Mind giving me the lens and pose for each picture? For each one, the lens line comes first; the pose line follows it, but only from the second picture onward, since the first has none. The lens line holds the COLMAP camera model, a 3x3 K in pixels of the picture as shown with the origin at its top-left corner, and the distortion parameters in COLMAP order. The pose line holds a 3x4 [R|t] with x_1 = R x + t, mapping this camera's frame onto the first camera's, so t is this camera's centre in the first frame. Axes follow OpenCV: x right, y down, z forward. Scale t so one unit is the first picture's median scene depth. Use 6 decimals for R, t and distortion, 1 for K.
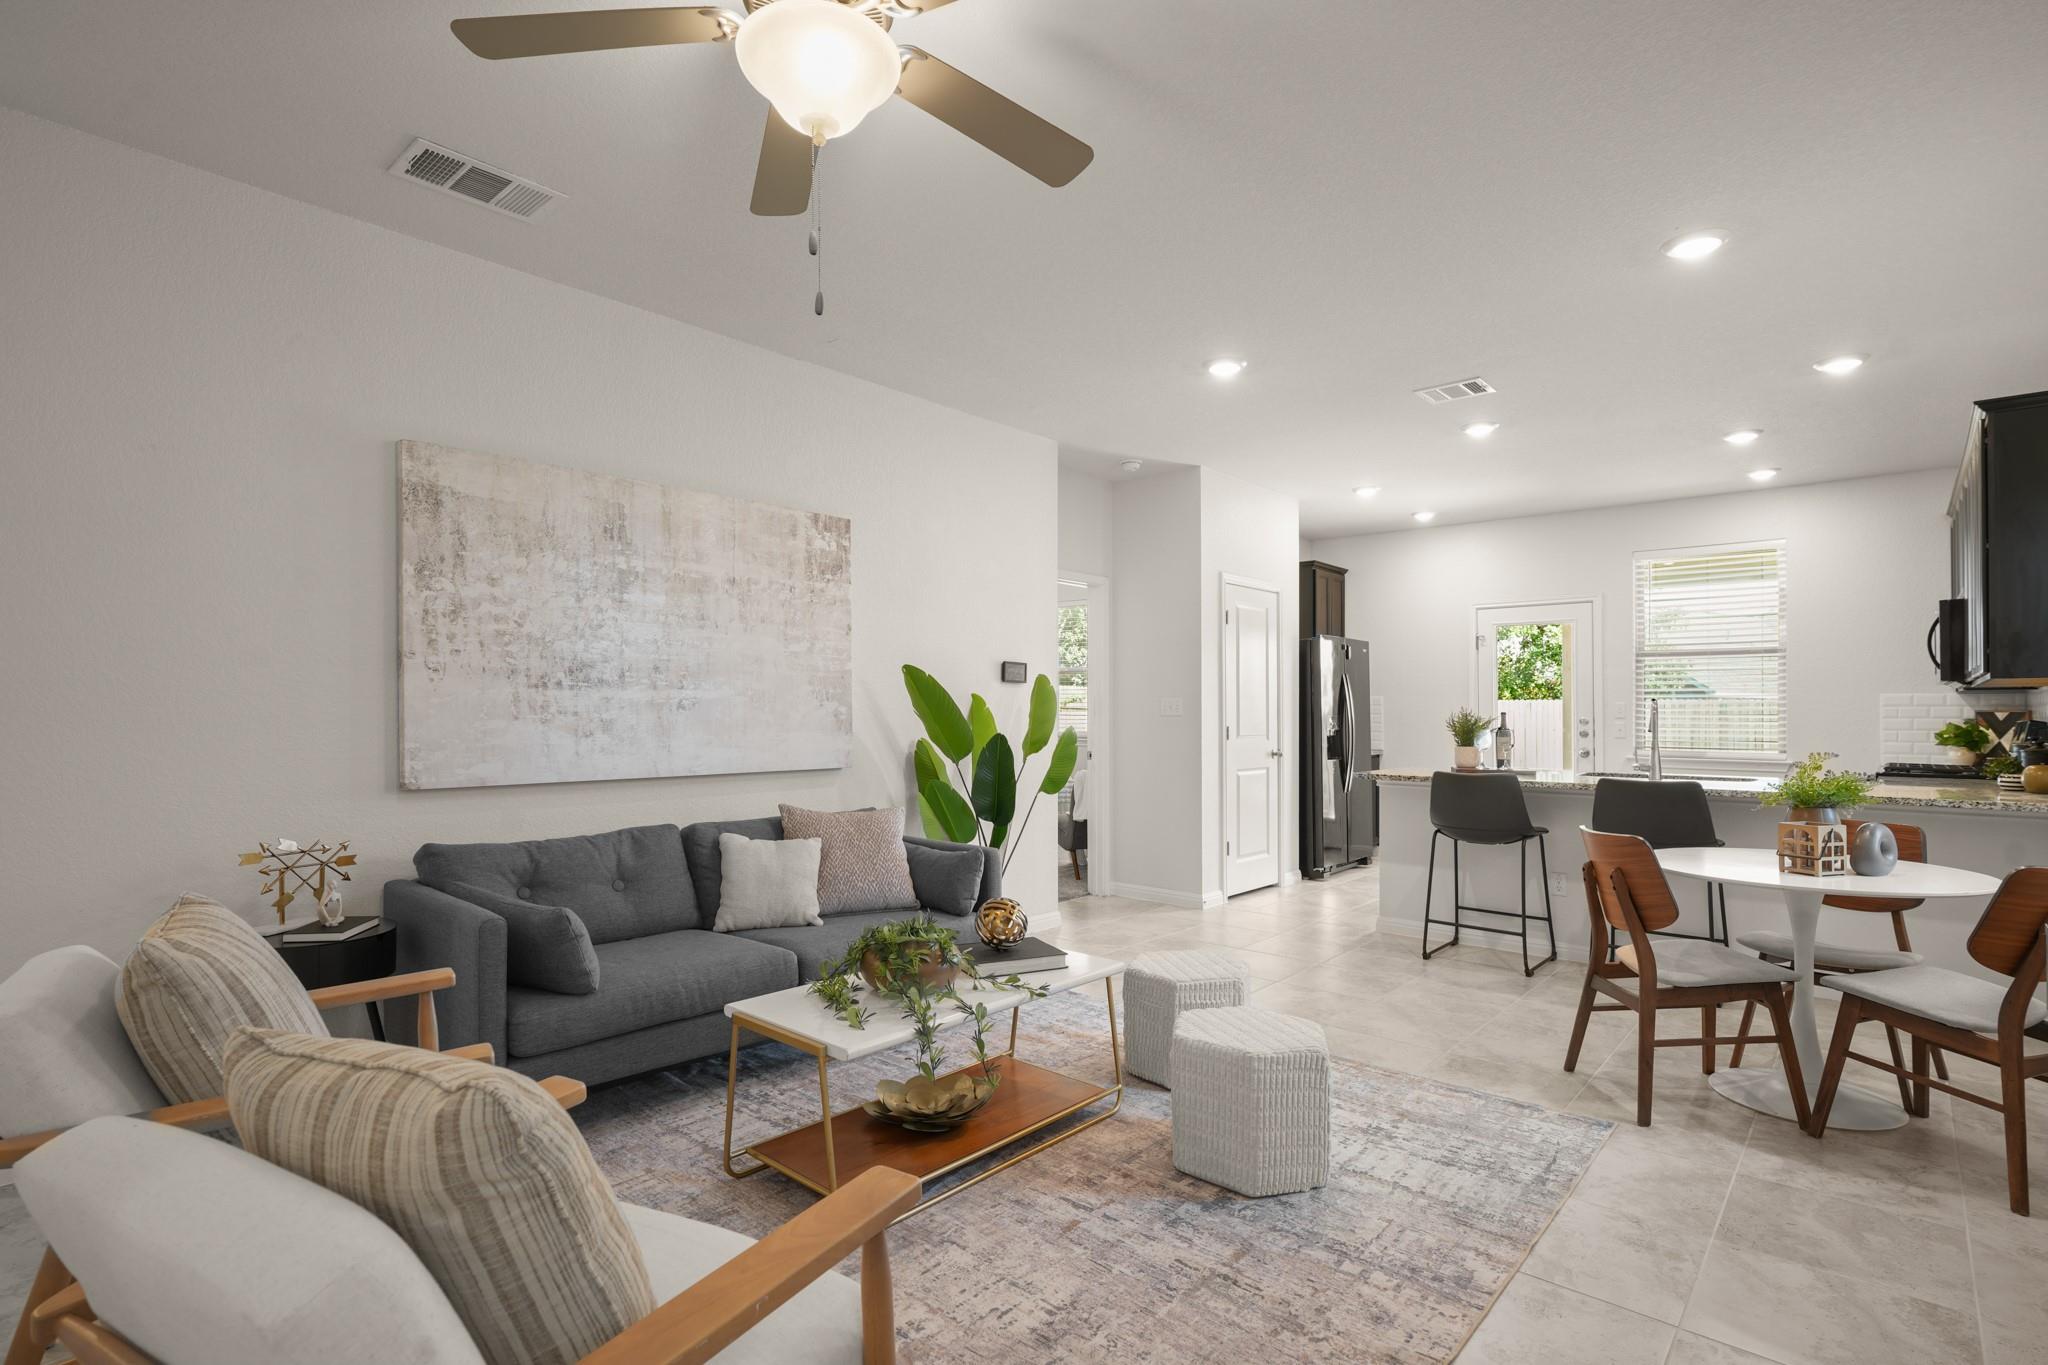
lens RADIAL K [[992.1, 0, 998.7], [0, 992.1, 713.0], [0, 0, 1]] dist [-0.009507, 0.001417]
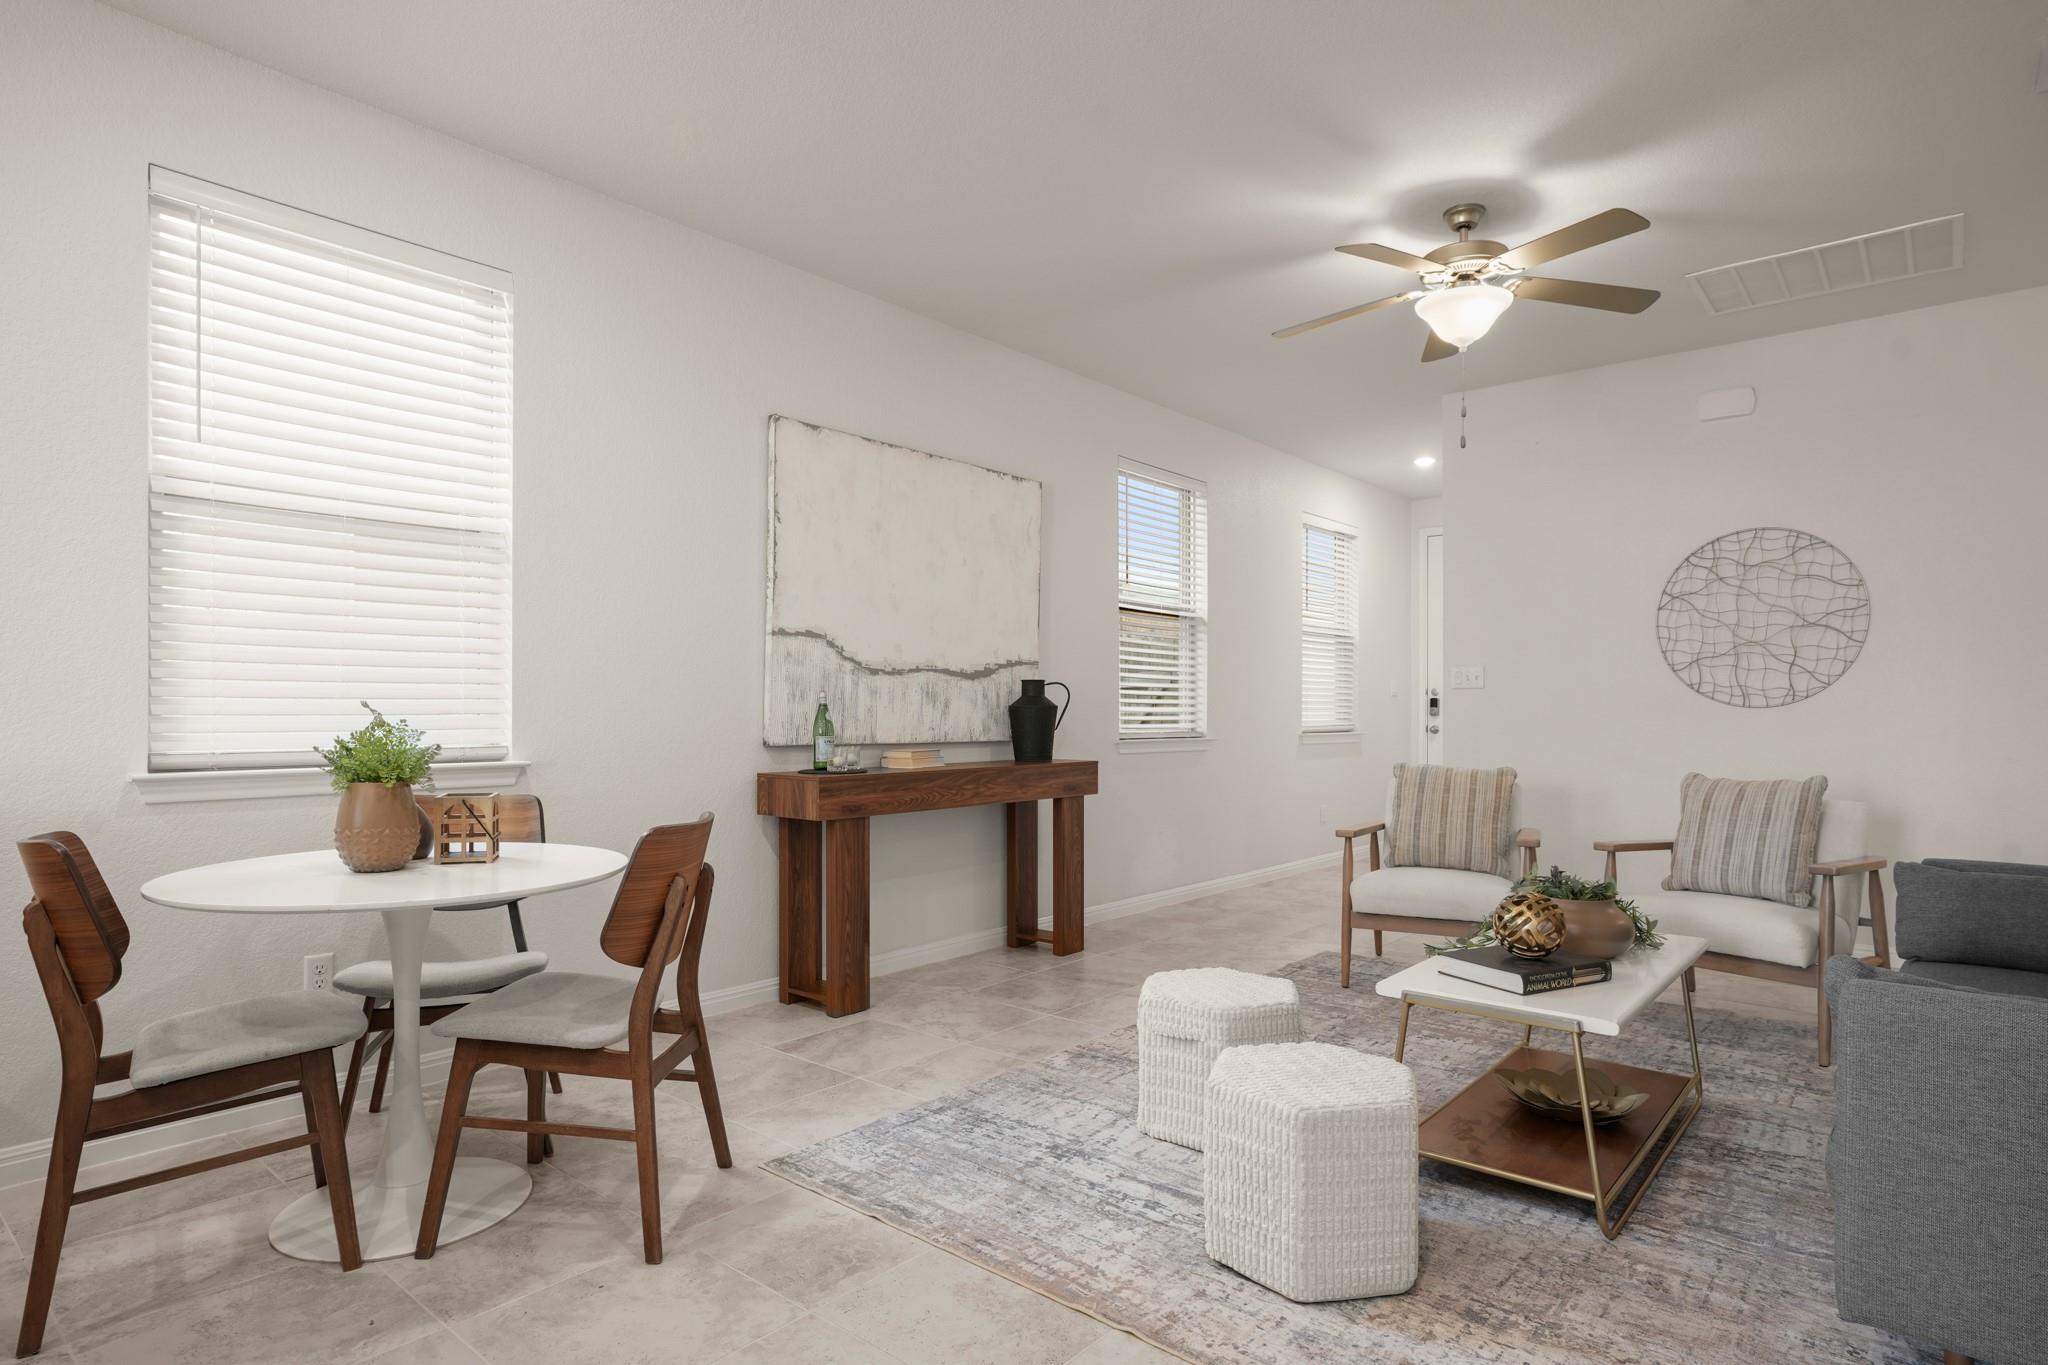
lens RADIAL K [[1104.3, 0, 1016.5], [0, 1104.3, 707.0], [0, 0, 1]] dist [0.000024, -0.000135]
pose [[-0.999359, -0.006341, -0.035235, 0.364409], [-0.006391, 0.999979, 0.001300, 0.034884], [0.035226, 0.001524, -0.999378, 1.535943]]
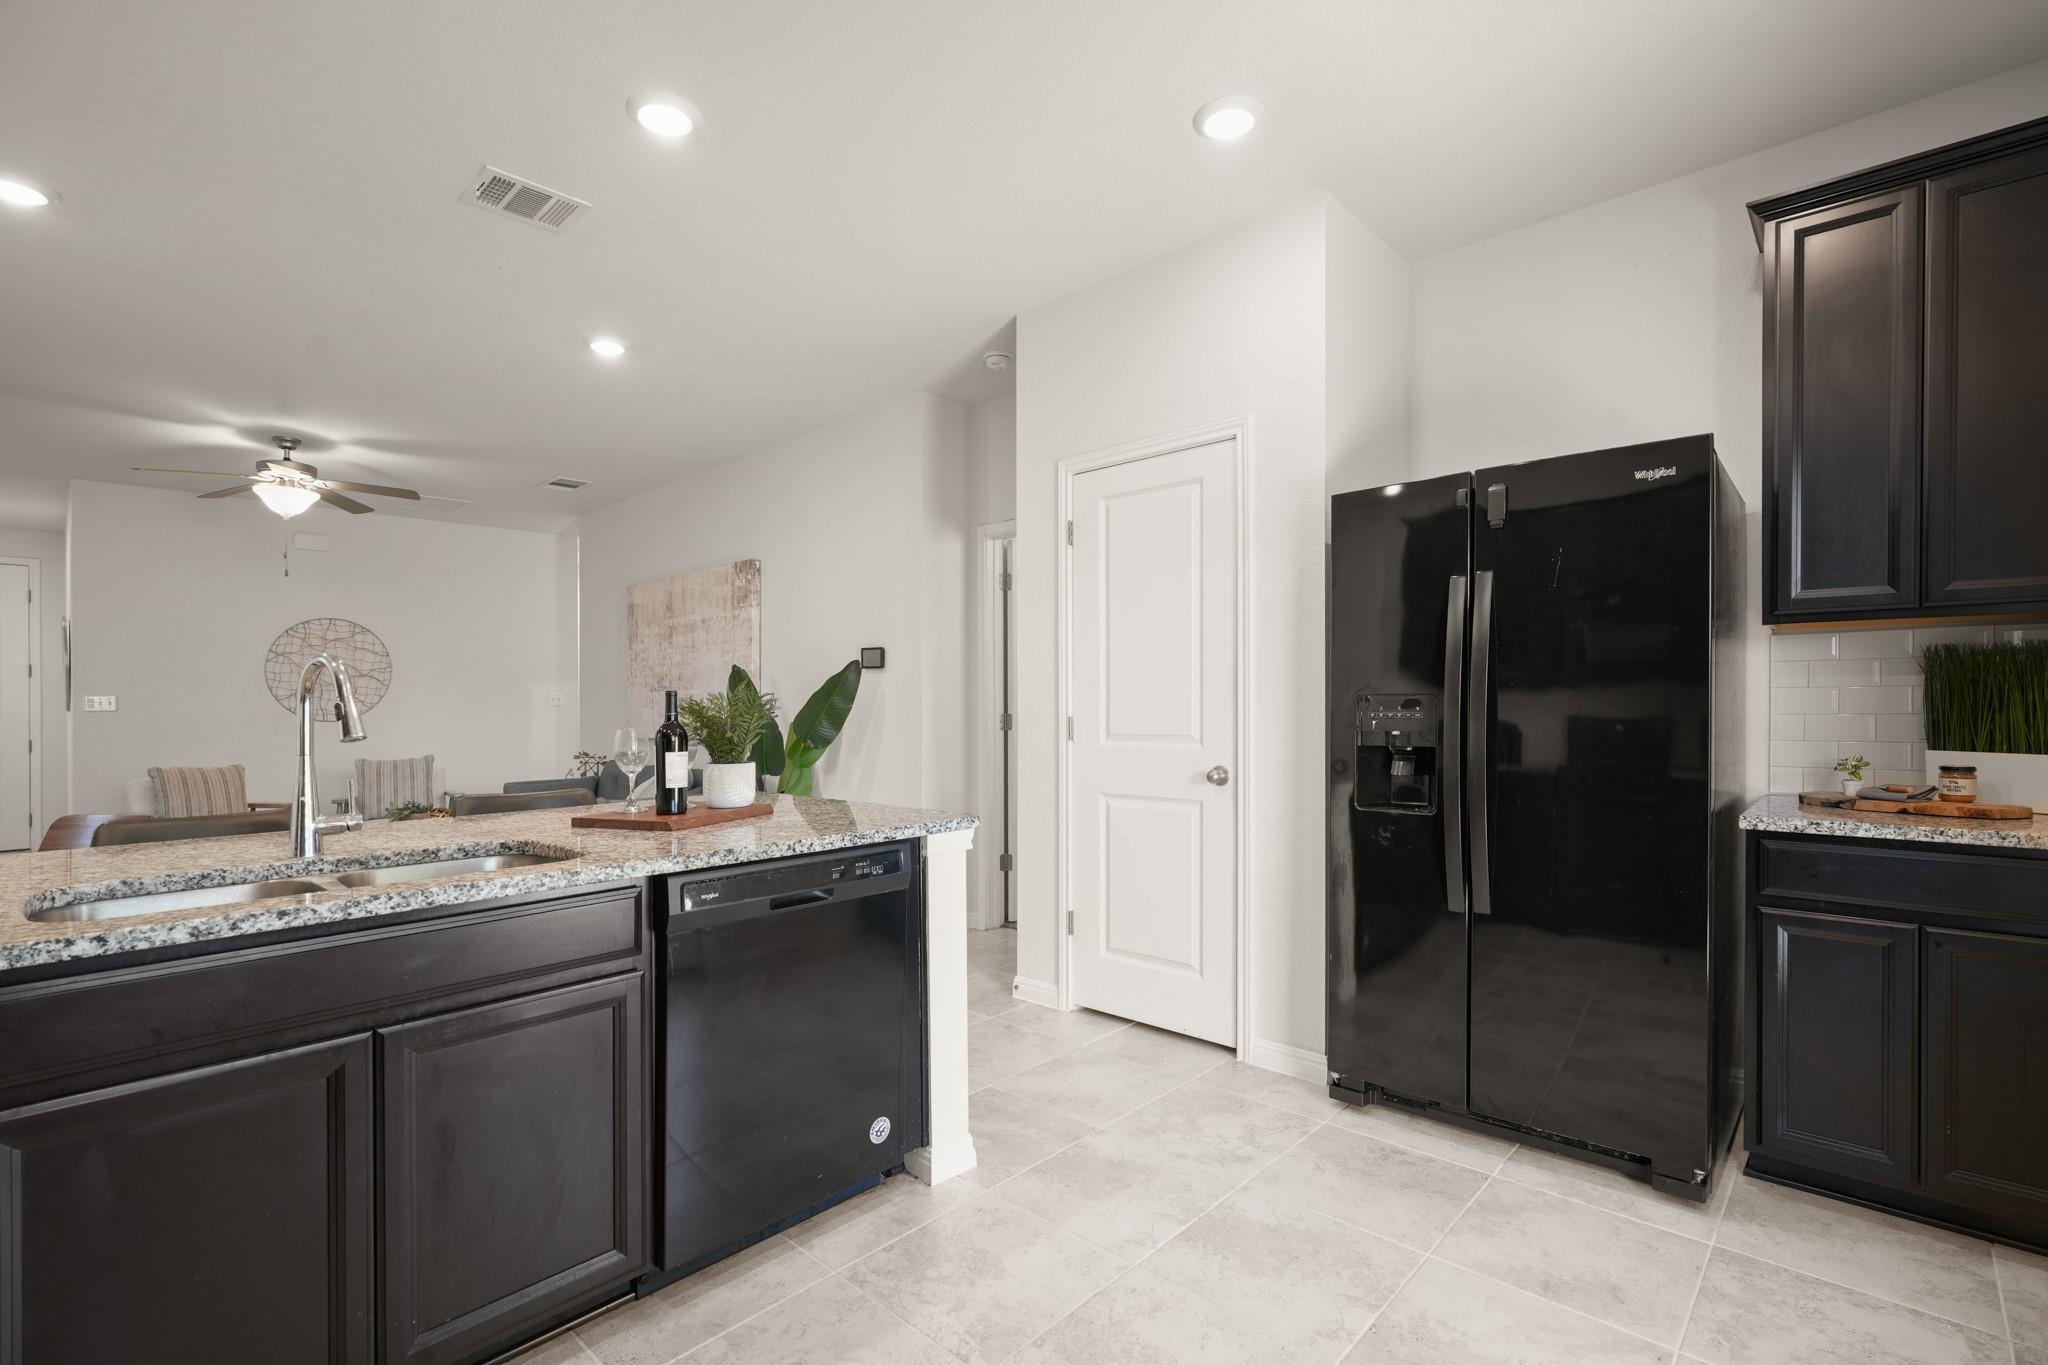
lens RADIAL K [[934.0, 0, 1034.3], [0, 934.0, 698.2], [0, 0, 1]] dist [-0.002723, 0.000944]
pose [[-0.008197, -0.005708, -0.999950, 1.394089], [0.009997, 0.999933, -0.005790, 0.008028], [0.999916, -0.010044, -0.008139, 1.730383]]
